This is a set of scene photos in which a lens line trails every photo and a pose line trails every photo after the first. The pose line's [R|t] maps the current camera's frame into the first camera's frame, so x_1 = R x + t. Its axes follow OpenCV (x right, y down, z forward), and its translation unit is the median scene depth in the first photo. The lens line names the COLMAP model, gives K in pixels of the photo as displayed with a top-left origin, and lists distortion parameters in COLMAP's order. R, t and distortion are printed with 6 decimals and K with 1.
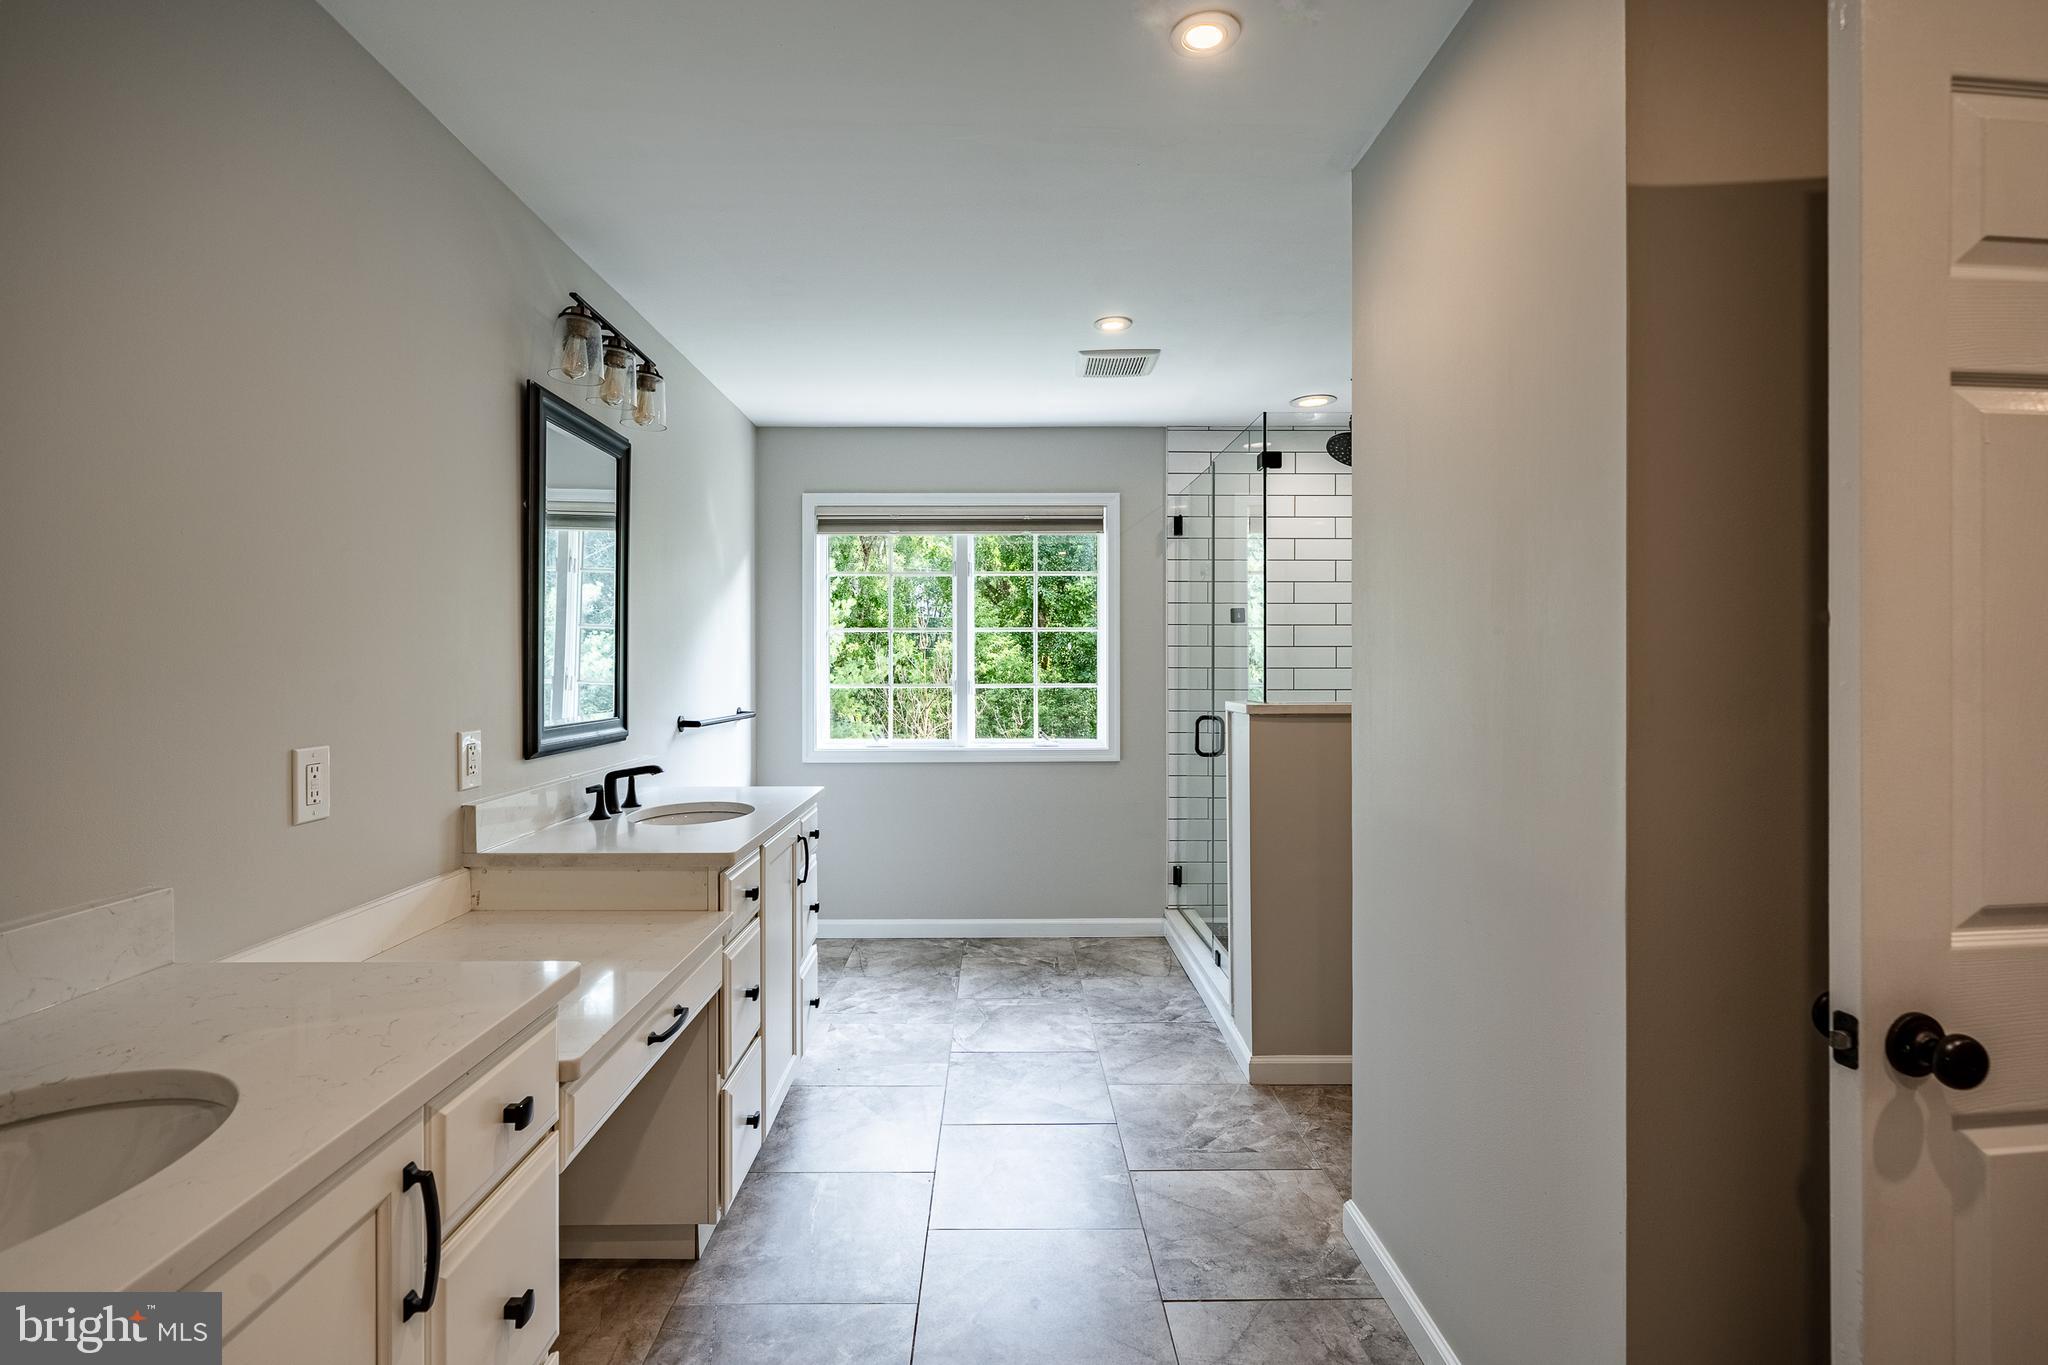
lens RADIAL K [[932.3, 0, 1017.5], [0, 932.3, 676.7], [0, 0, 1]] dist [0.000569, 0.001036]
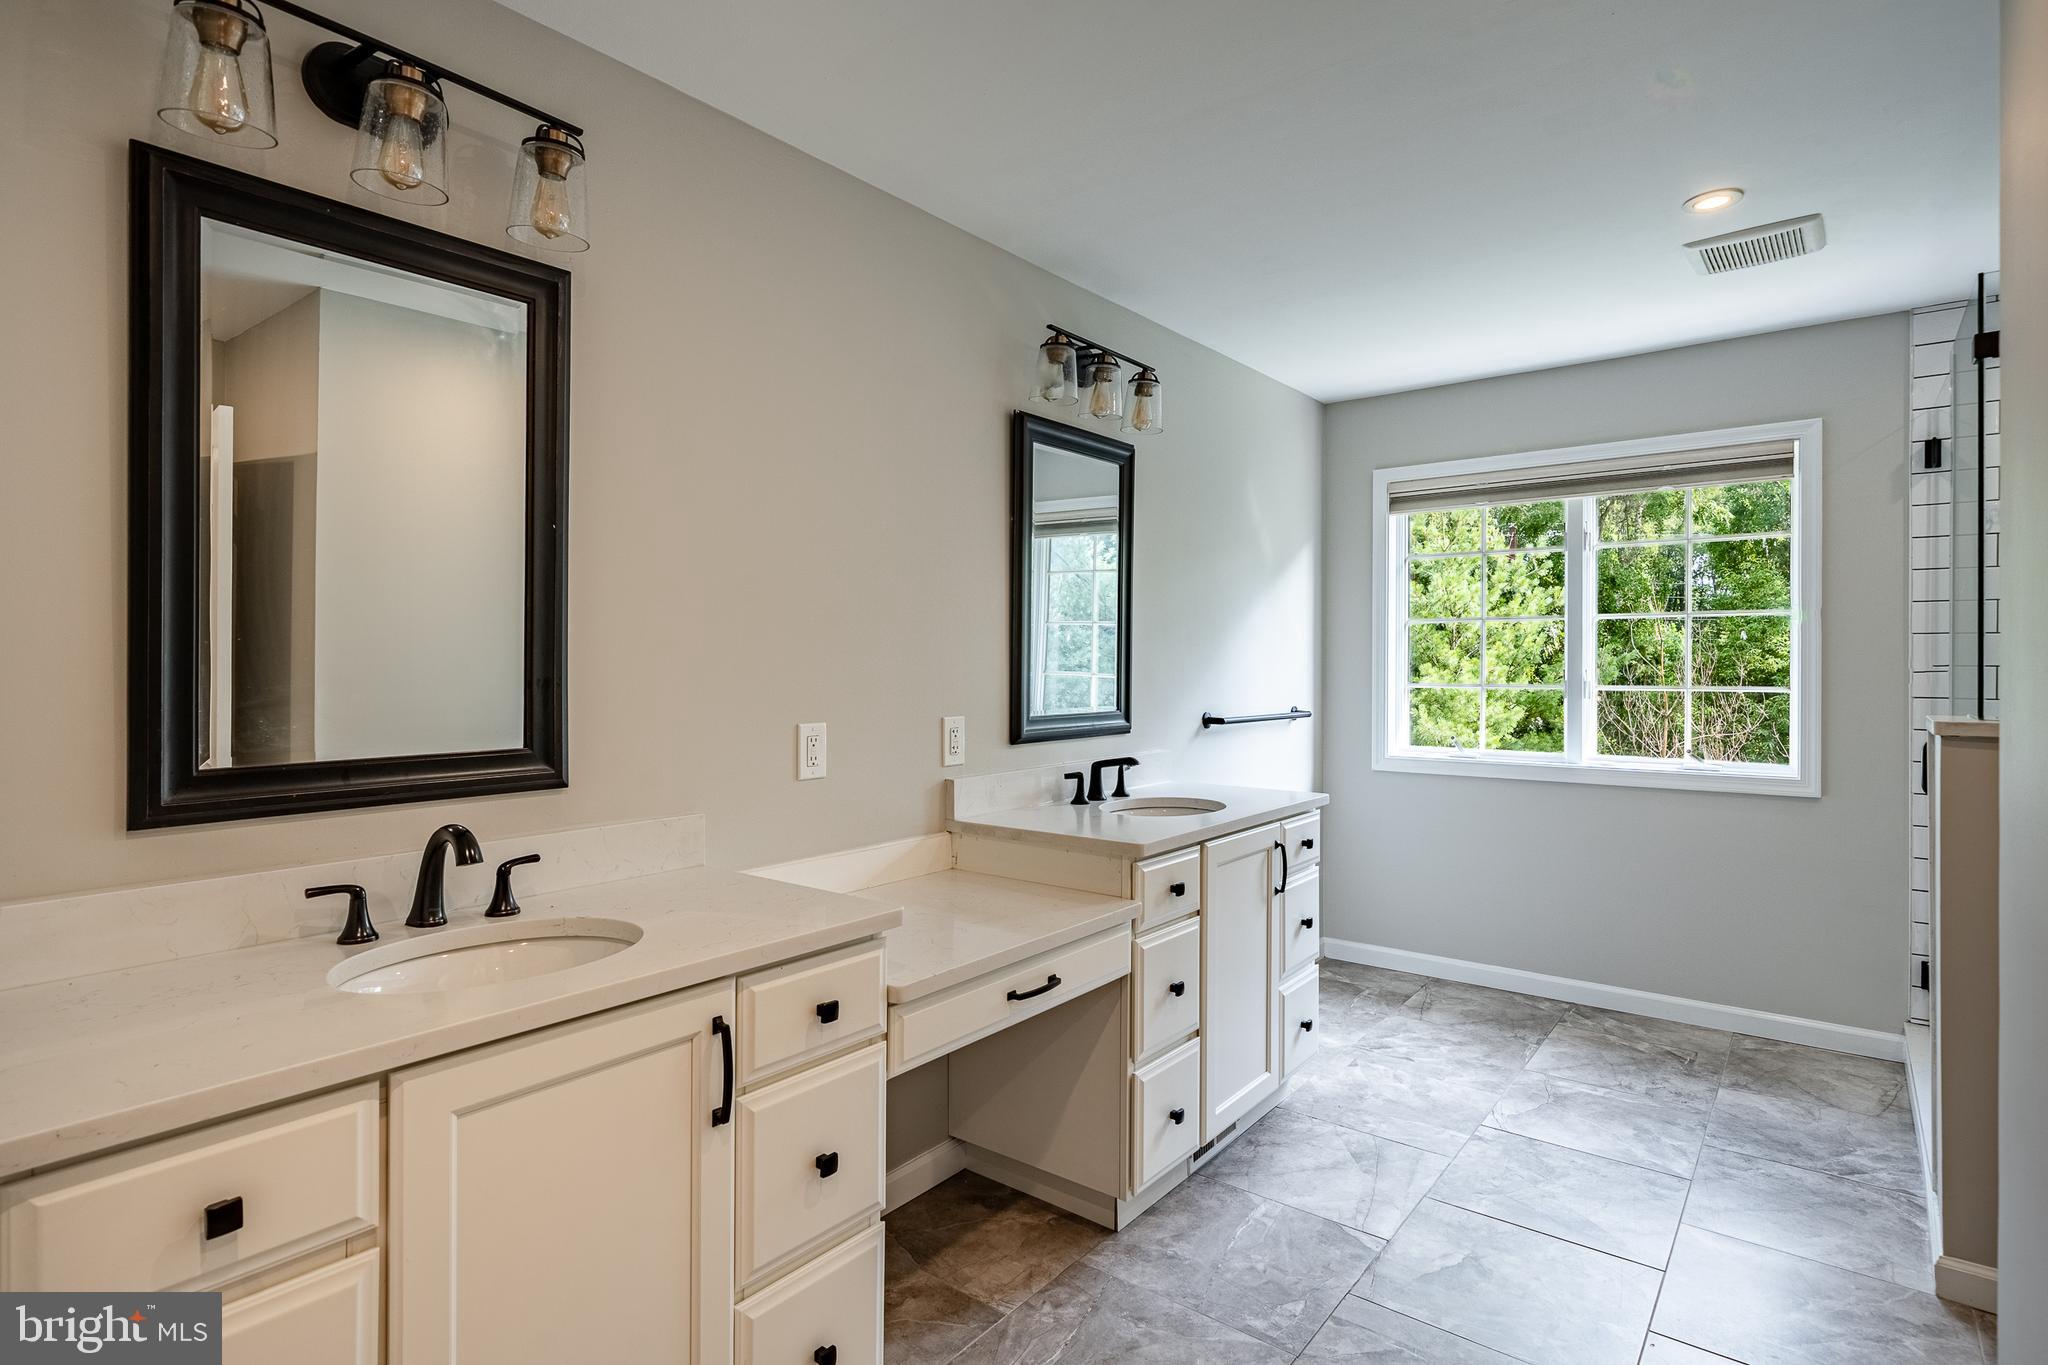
lens RADIAL K [[1036.7, 0, 1030.8], [0, 1036.7, 669.0], [0, 0, 1]] dist [-0.002178, 0.002053]
pose [[0.779888, 0.005624, -0.625894, 0.211643], [-0.008561, 0.999962, -0.001683, -0.000678], [0.625861, 0.006671, 0.779906, 0.023034]]
